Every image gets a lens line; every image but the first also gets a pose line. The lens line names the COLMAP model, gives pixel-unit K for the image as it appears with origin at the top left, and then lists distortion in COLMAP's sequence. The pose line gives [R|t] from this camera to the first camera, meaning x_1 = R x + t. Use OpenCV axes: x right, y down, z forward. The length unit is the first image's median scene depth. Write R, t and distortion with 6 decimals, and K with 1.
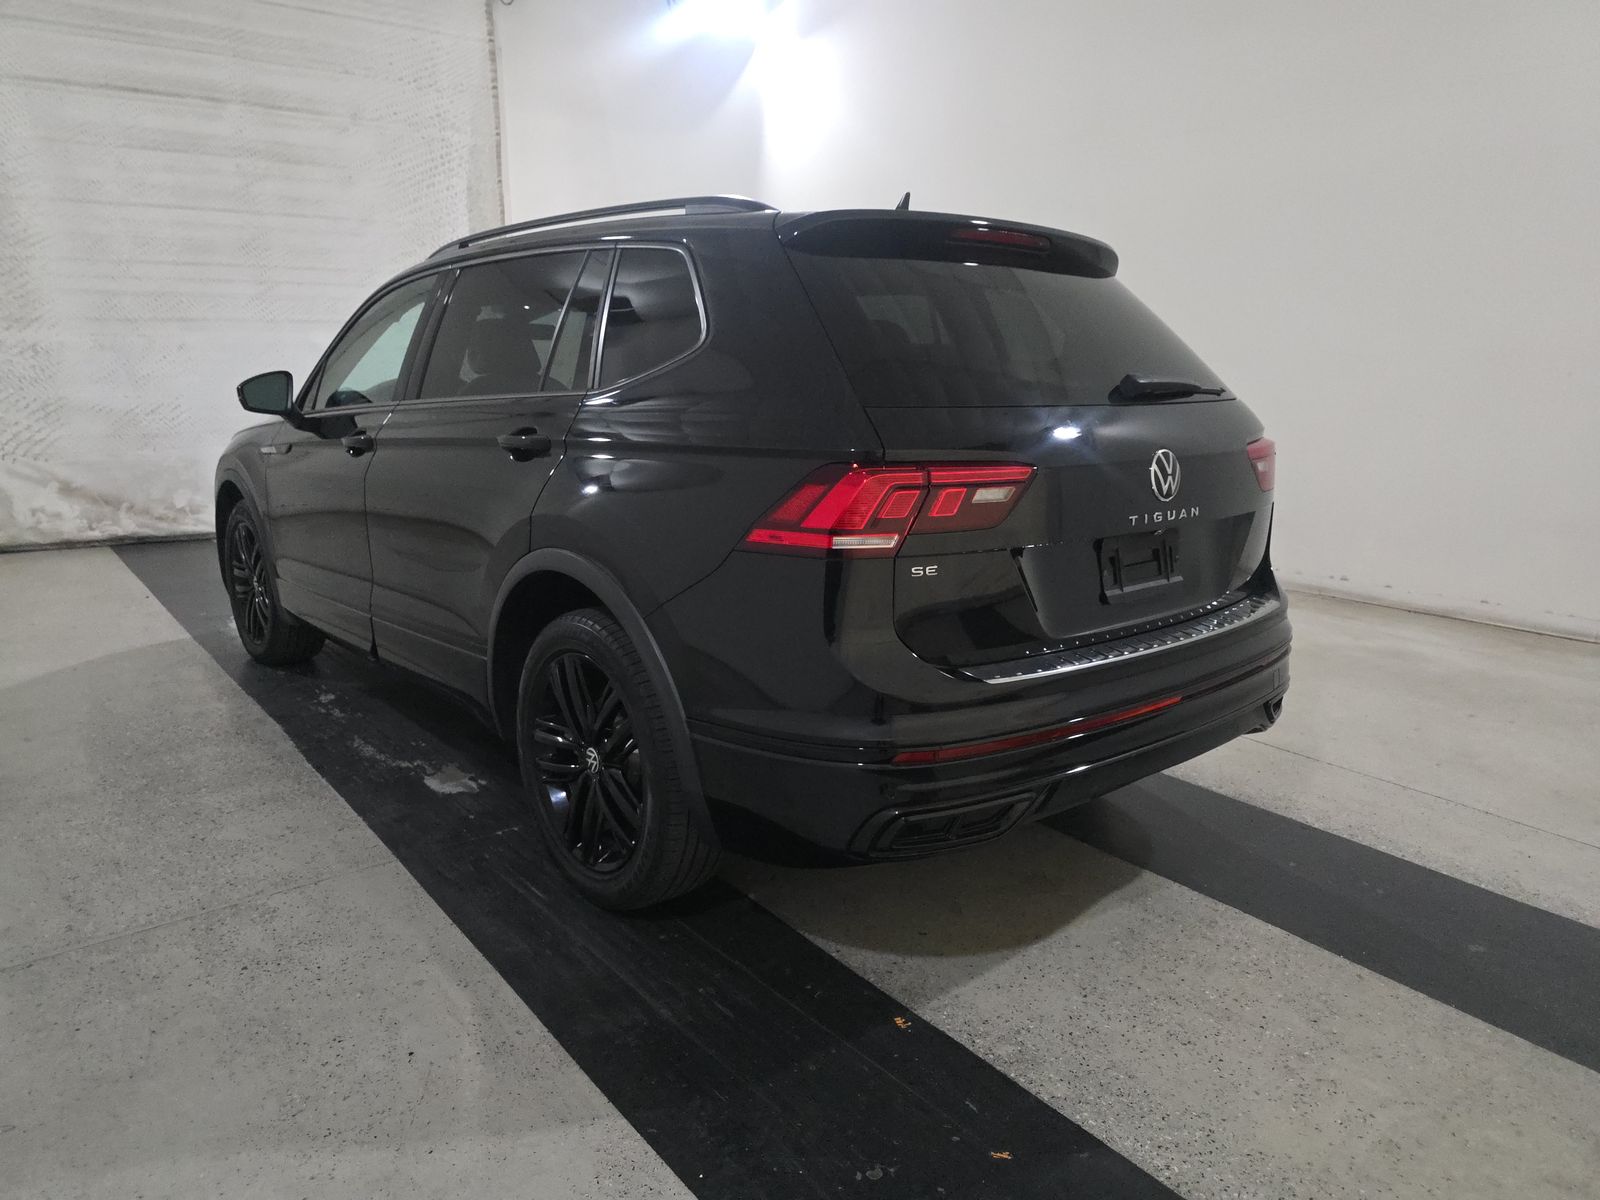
lens RADIAL K [[1095.0, 0, 794.4], [0, 1095.0, 604.8], [0, 0, 1]] dist [0.046176, -0.041825]
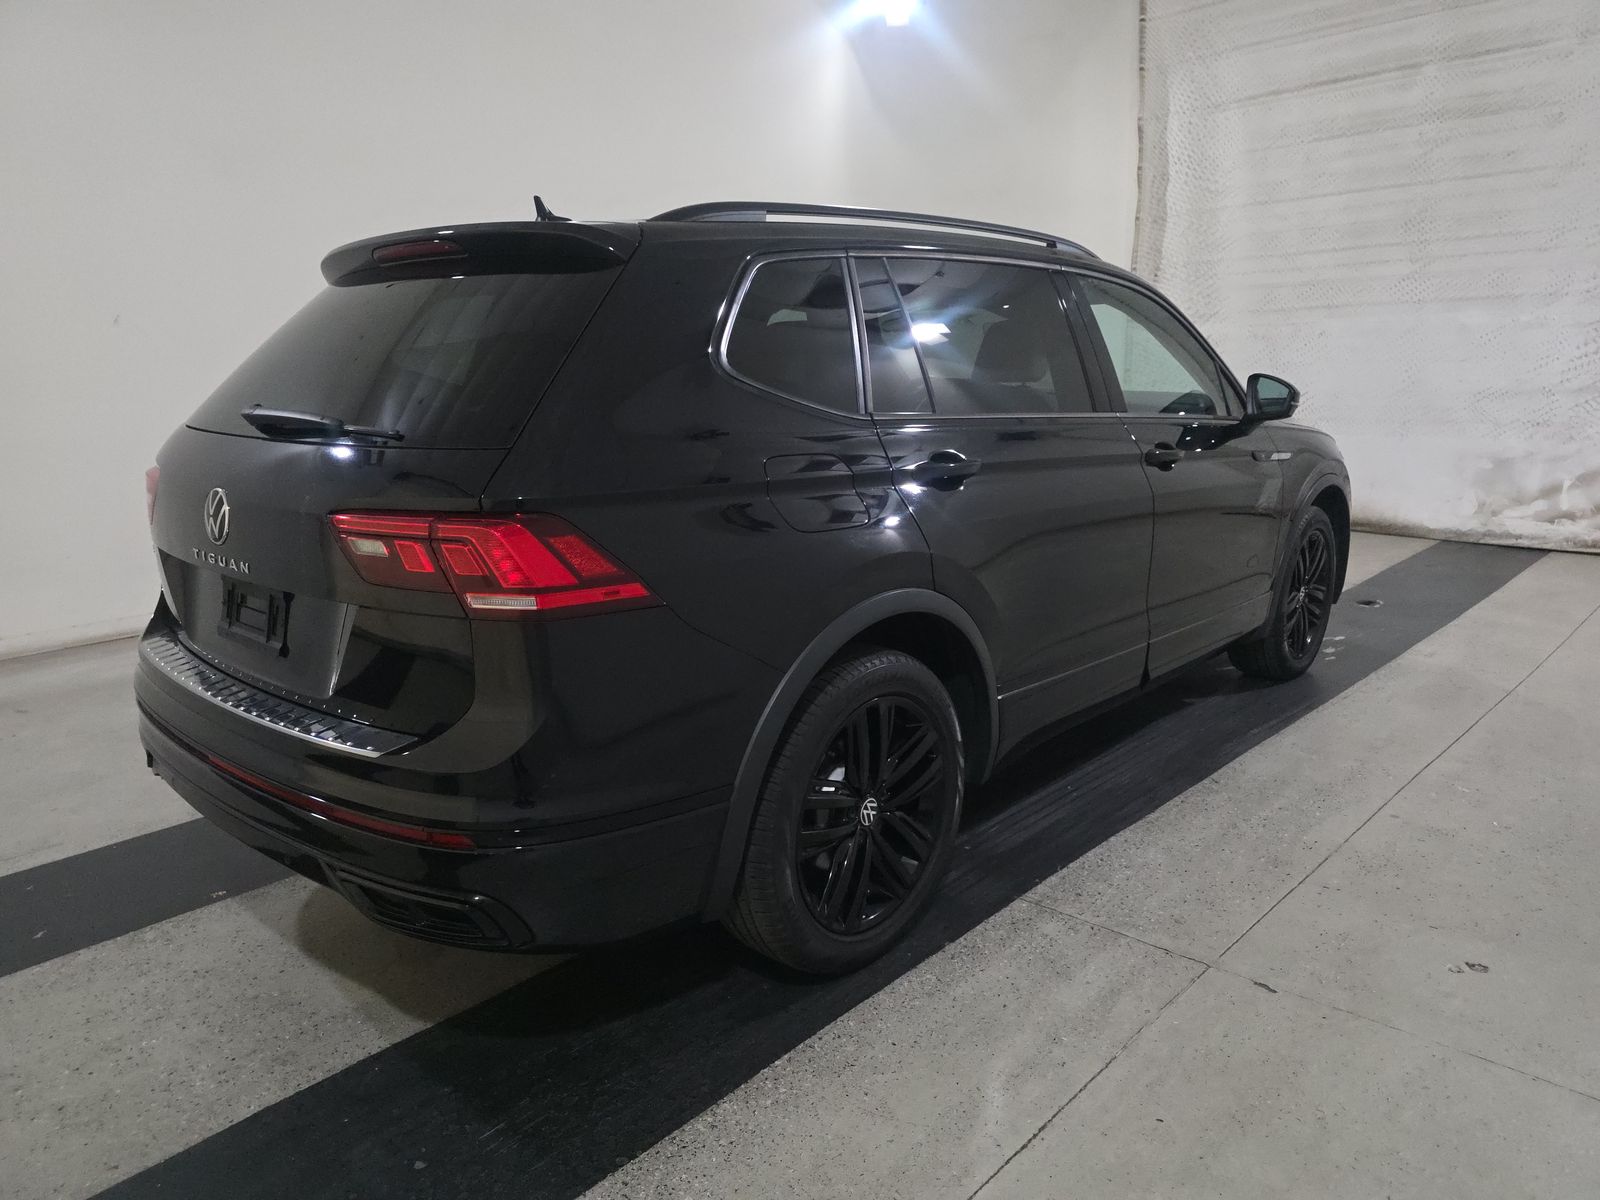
lens RADIAL K [[1095.0, 0, 813.3], [0, 1095.0, 605.5], [0, 0, 1]] dist [0.046176, -0.041825]
pose [[0.128538, 0.219392, -0.967132, 0.445343], [-0.191007, 0.962439, 0.192942, -0.109019], [0.973136, 0.159929, 0.165615, 0.455541]]
